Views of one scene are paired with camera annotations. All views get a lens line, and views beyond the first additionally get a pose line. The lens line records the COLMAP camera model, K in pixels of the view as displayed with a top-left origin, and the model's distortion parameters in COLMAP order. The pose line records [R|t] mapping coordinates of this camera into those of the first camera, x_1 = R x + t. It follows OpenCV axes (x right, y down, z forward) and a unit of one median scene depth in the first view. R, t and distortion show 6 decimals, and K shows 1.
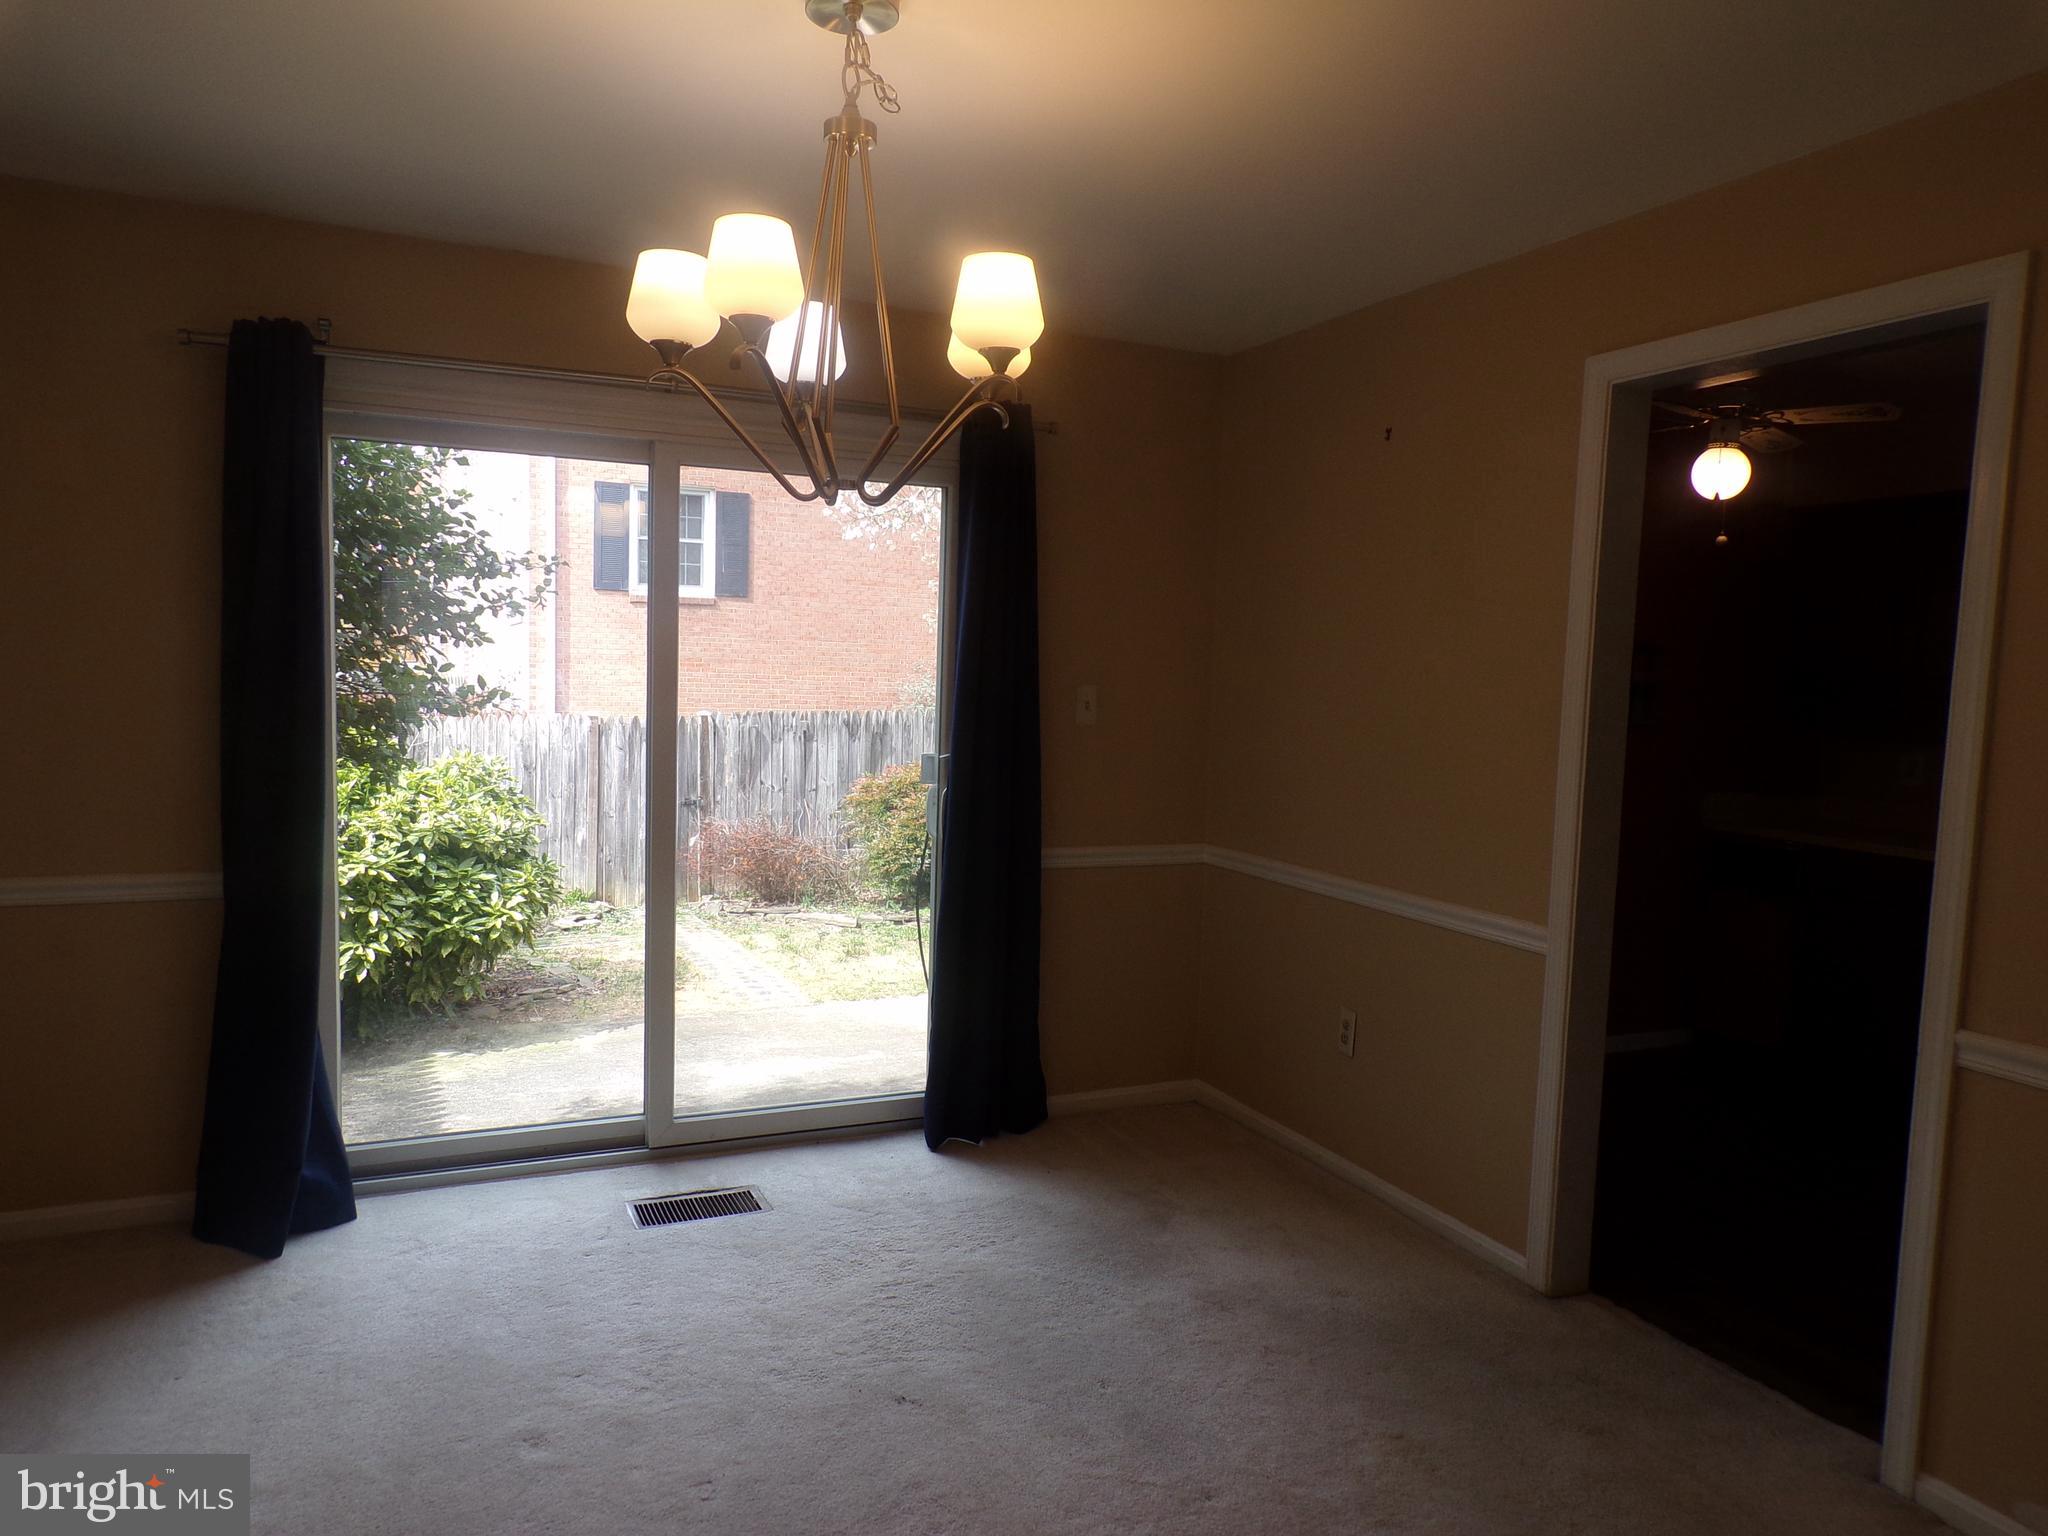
lens RADIAL K [[1386.0, 0, 1033.4], [0, 1386.0, 772.4], [0, 0, 1]] dist [0.004339, 0.001567]
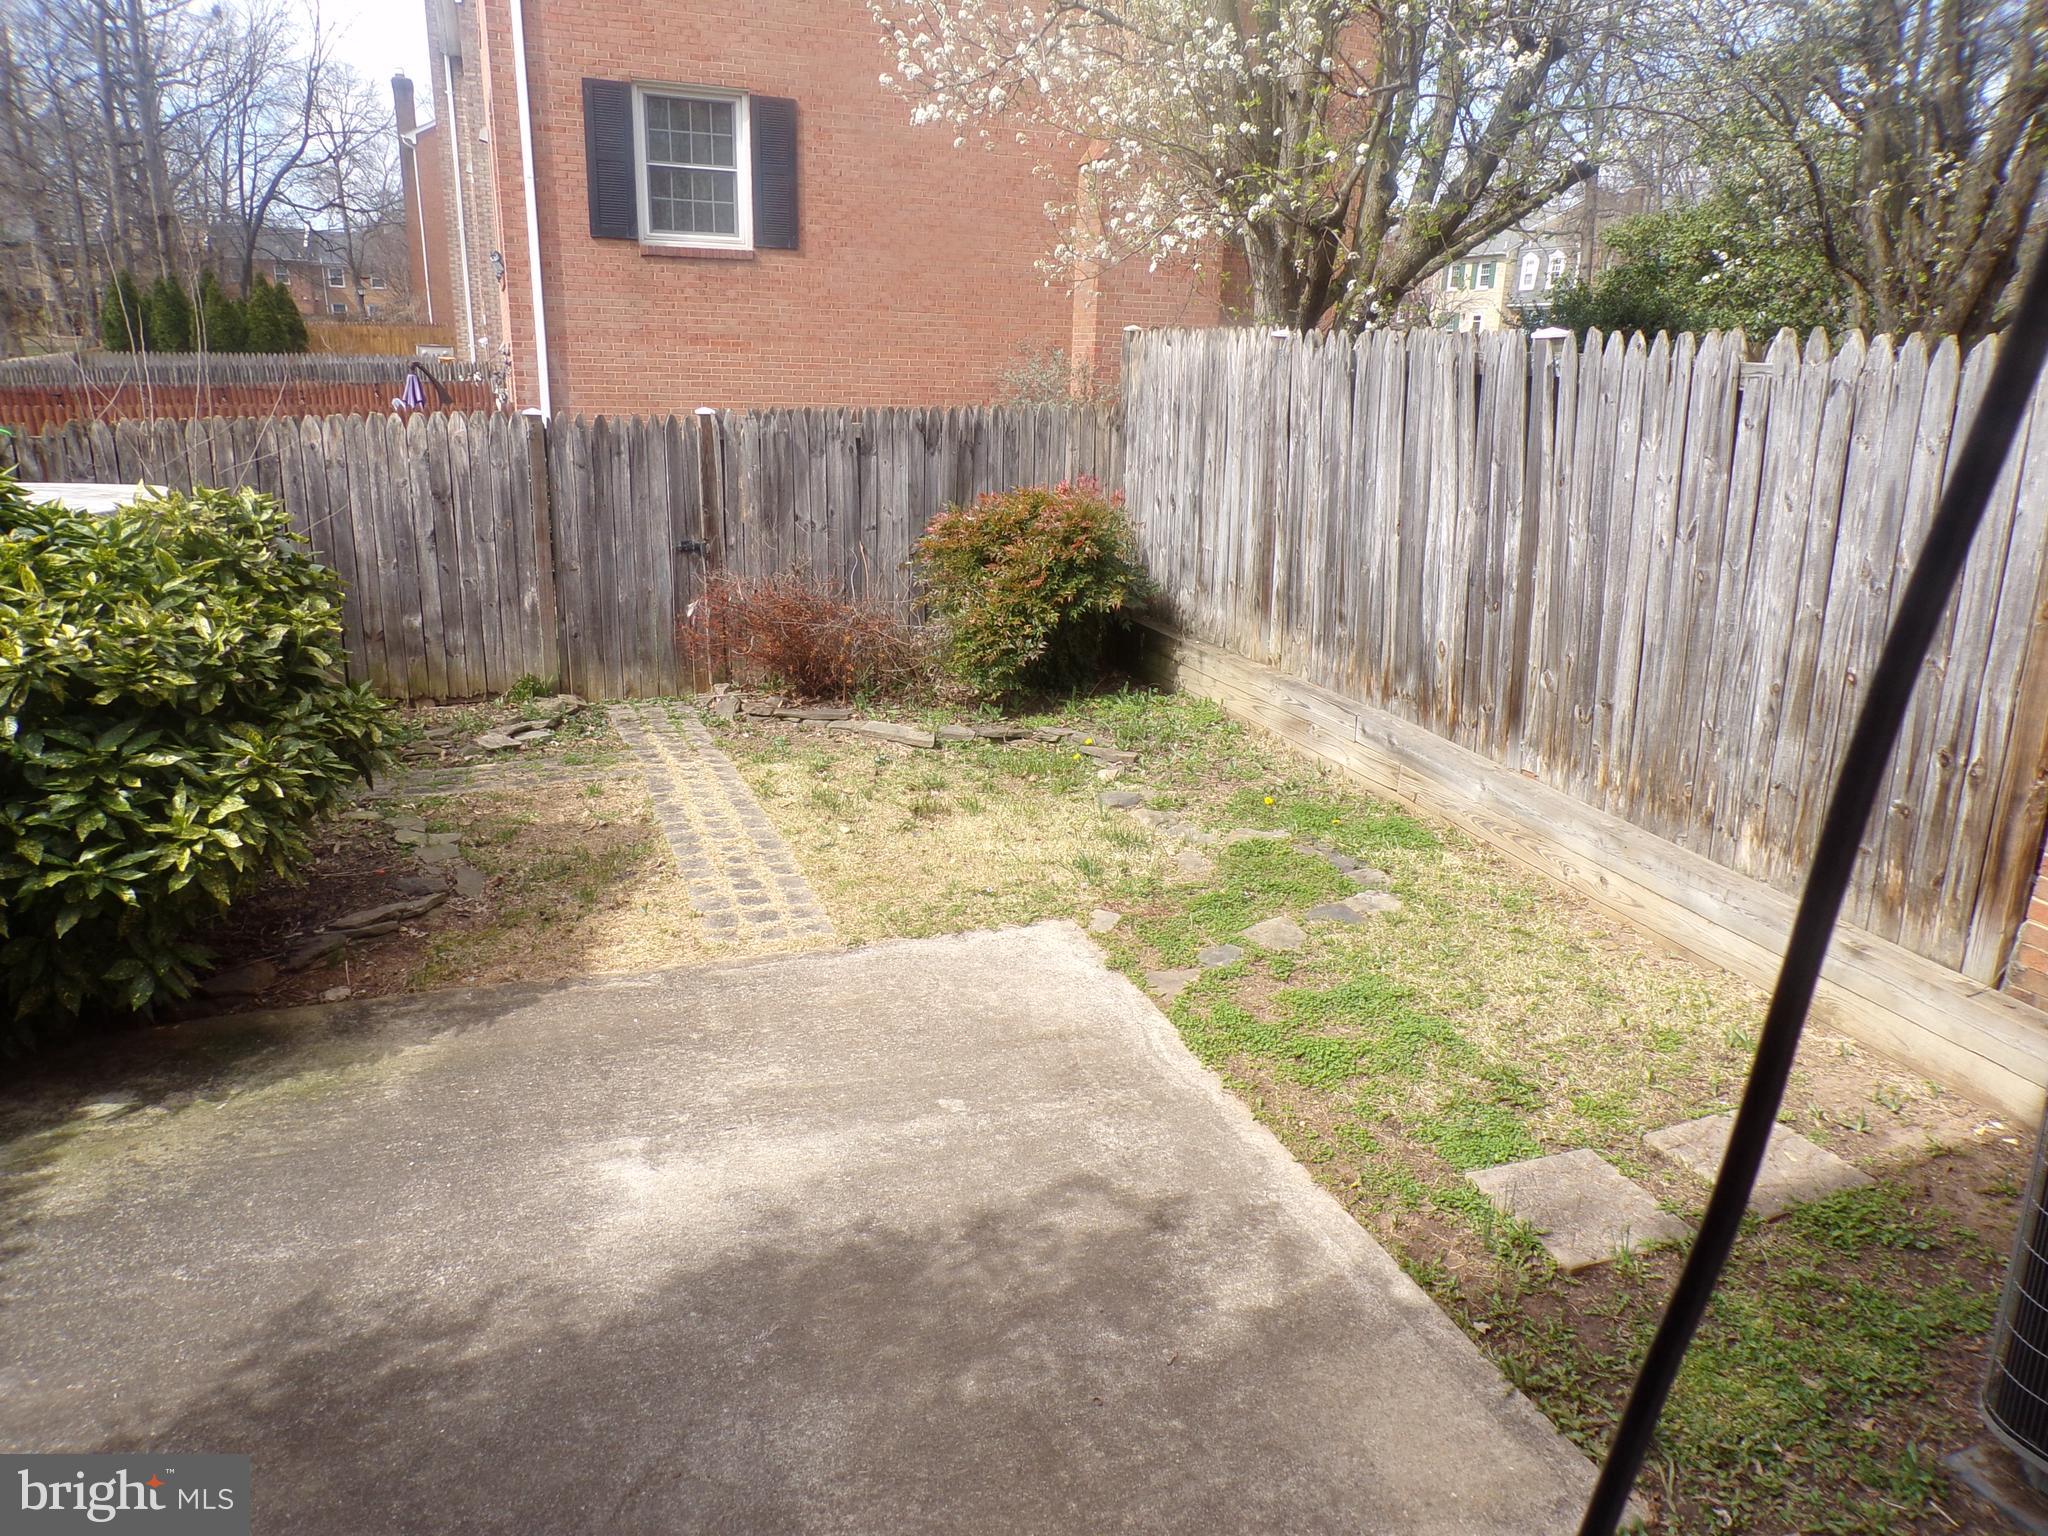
lens RADIAL K [[1386.0, 0, 1022.8], [0, 1386.0, 769.5], [0, 0, 1]] dist [0.004339, 0.001567]
pose [[0.996836, 0.021875, -0.076422, -0.052787], [-0.005209, 0.977299, 0.211802, -0.026835], [0.079320, -0.210733, 0.974320, 0.540873]]
